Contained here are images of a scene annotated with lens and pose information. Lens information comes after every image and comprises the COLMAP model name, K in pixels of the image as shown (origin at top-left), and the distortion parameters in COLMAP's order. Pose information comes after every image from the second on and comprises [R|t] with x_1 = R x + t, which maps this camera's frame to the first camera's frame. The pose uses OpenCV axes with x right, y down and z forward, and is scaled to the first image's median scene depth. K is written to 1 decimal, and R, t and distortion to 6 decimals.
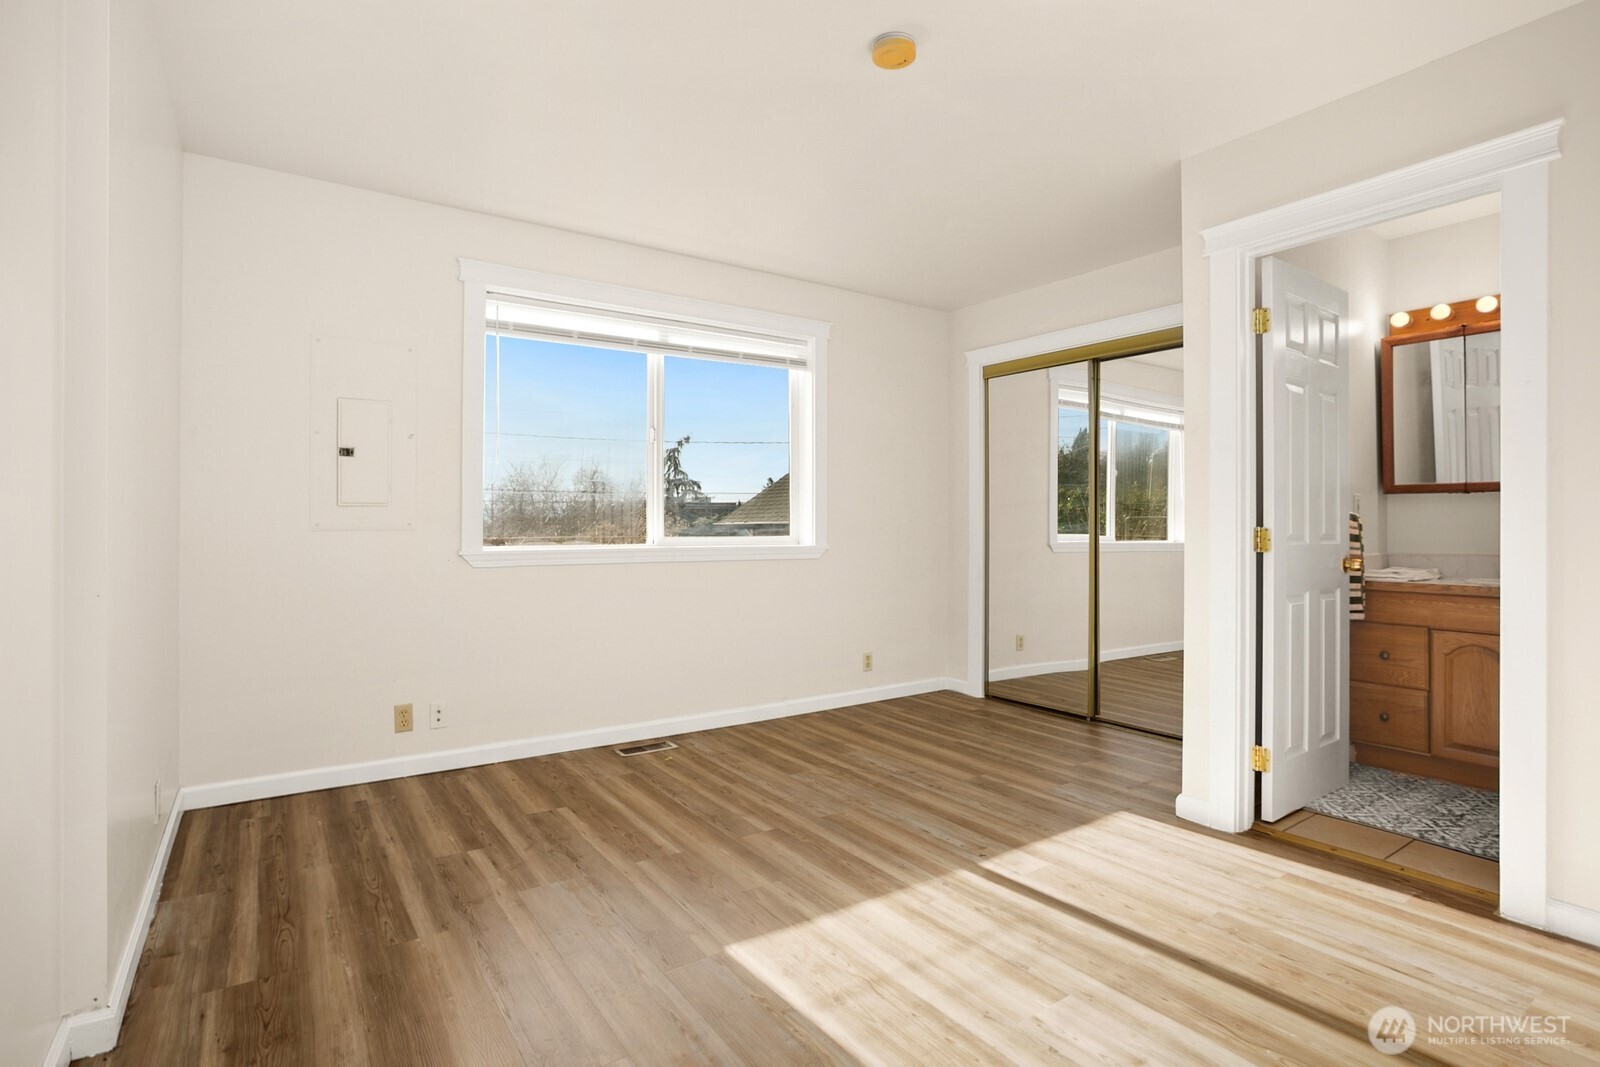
lens RADIAL K [[782.1, 0, 807.0], [0, 782.1, 523.0], [0, 0, 1]] dist [-0.043503, 0.020630]
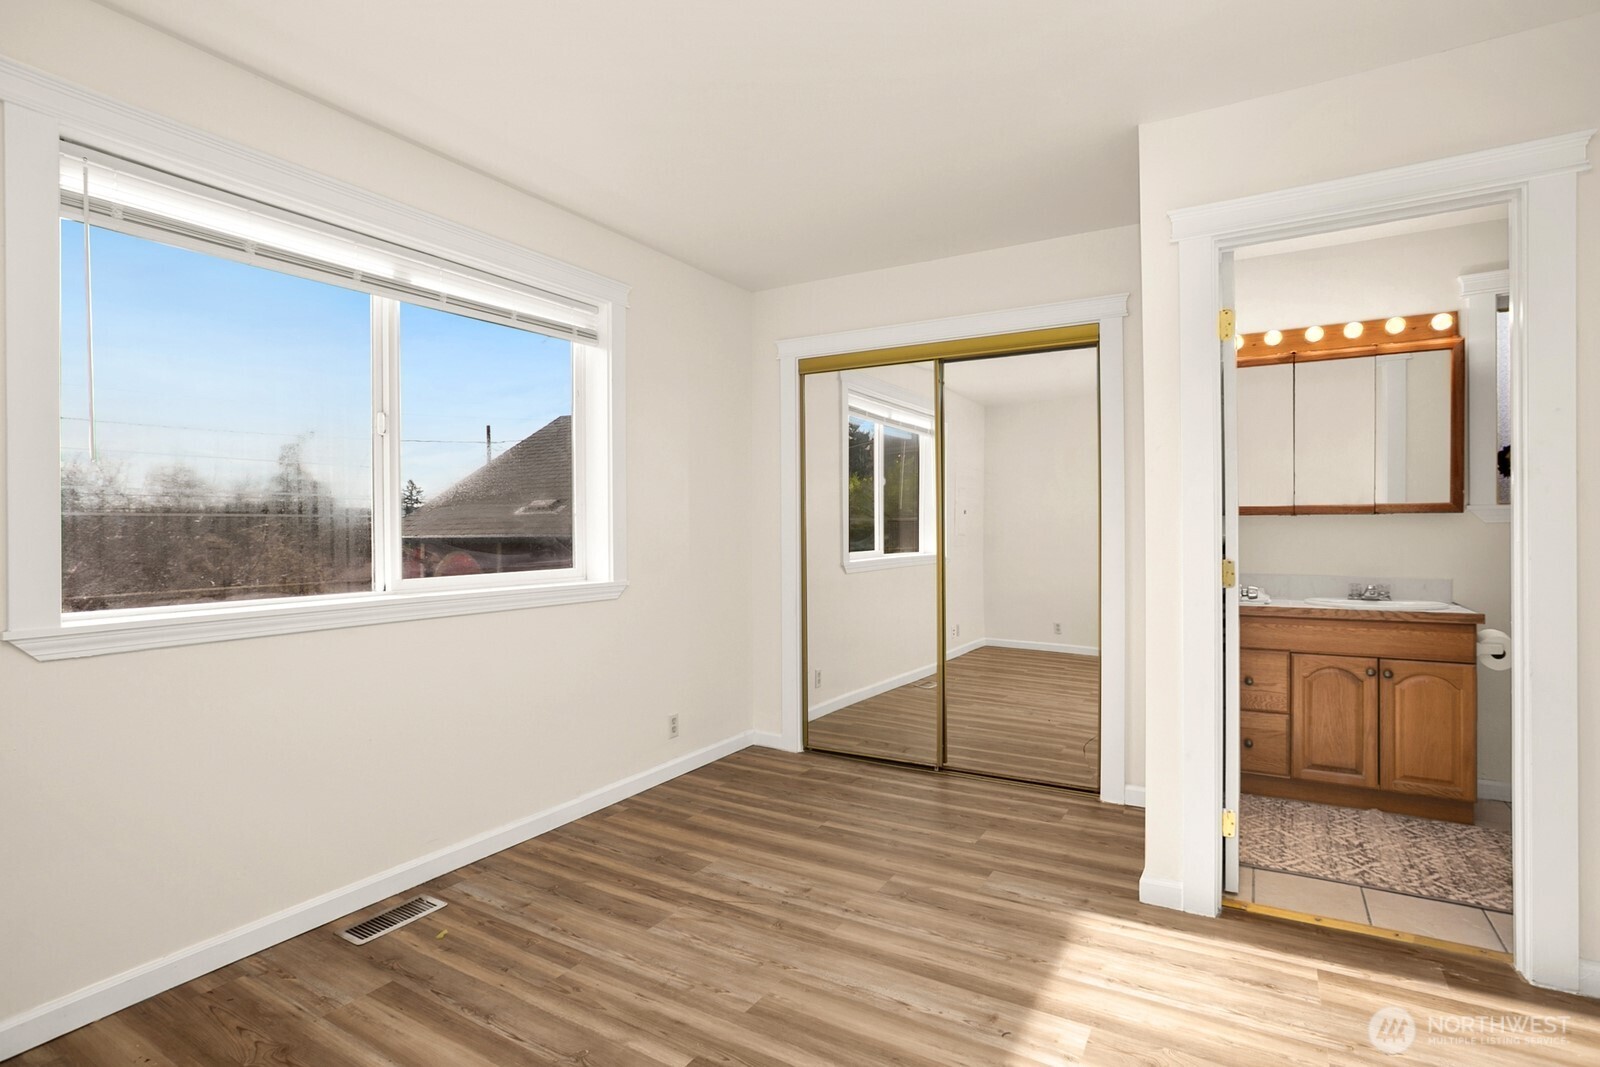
lens RADIAL K [[782.1, 0, 795.1], [0, 782.1, 534.3], [0, 0, 1]] dist [-0.043503, 0.020630]
pose [[0.915301, -0.010507, 0.402634, -0.181164], [0.008406, 0.999940, 0.006986, -0.027620], [-0.402683, -0.003010, 0.915335, 0.345234]]
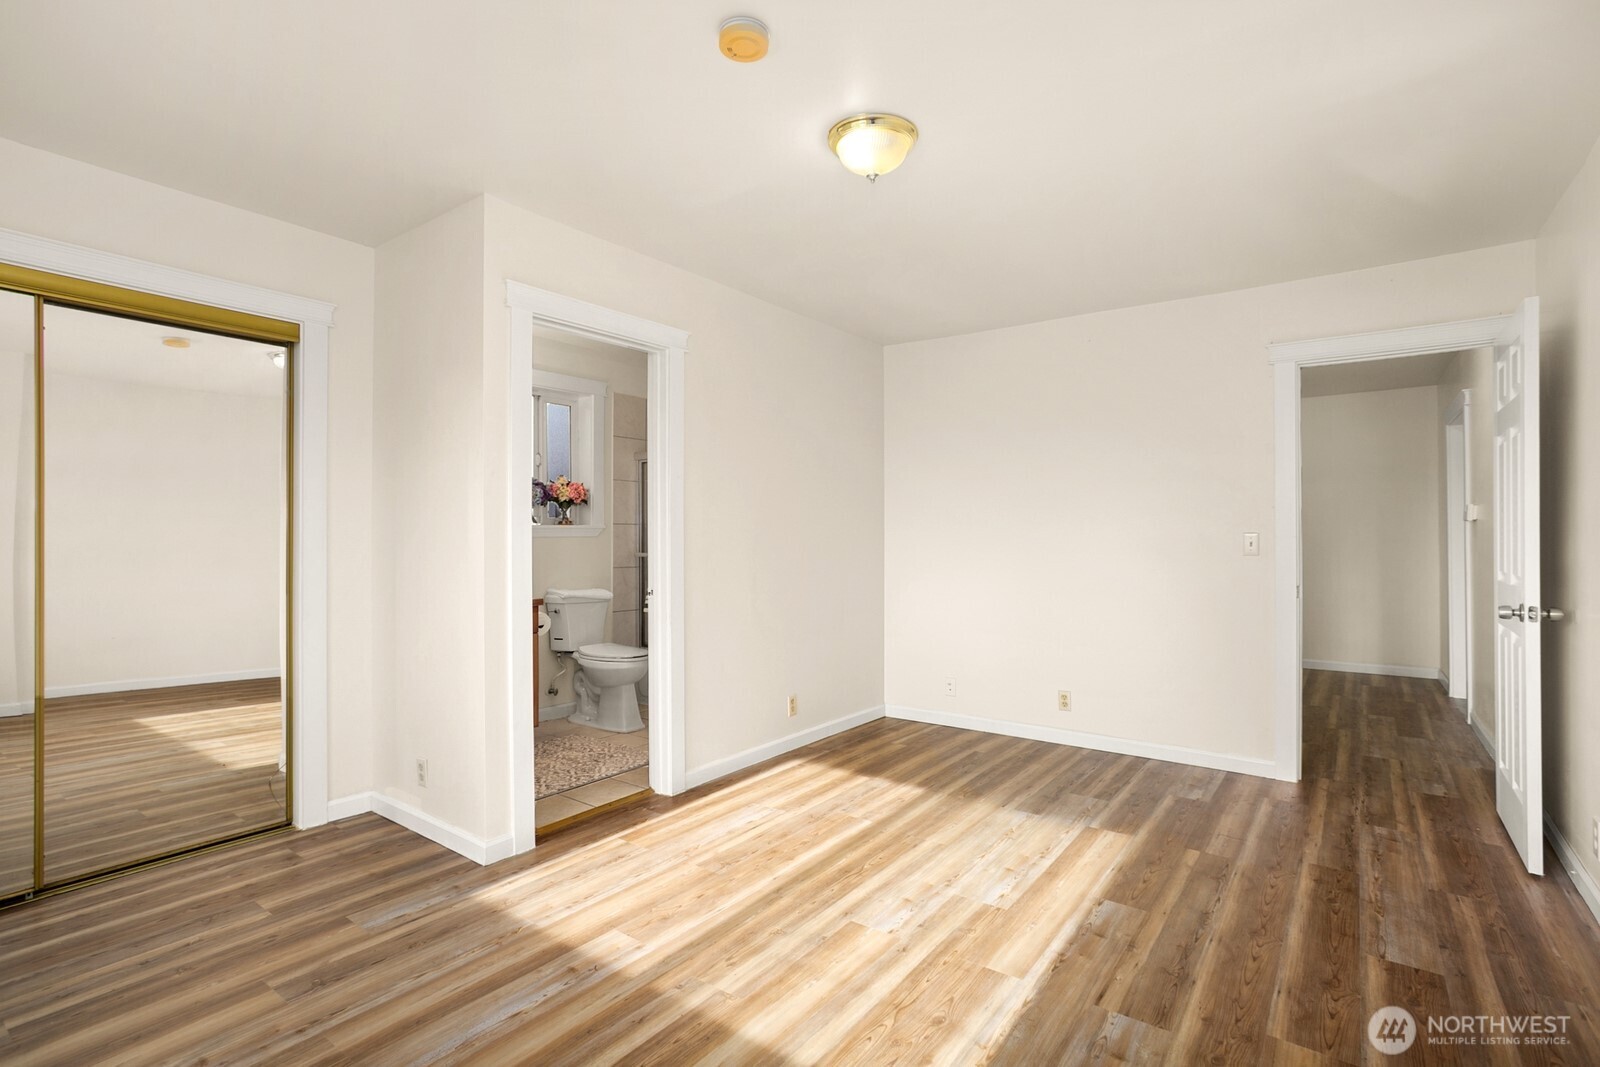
lens RADIAL K [[782.1, 0, 784.6], [0, 782.1, 524.1], [0, 0, 1]] dist [-0.043503, 0.020630]
pose [[-0.304611, 0.011580, 0.952406, -0.504969], [0.001749, 0.999931, -0.011598, -0.033163], [-0.952475, -0.001868, -0.304611, 0.841557]]
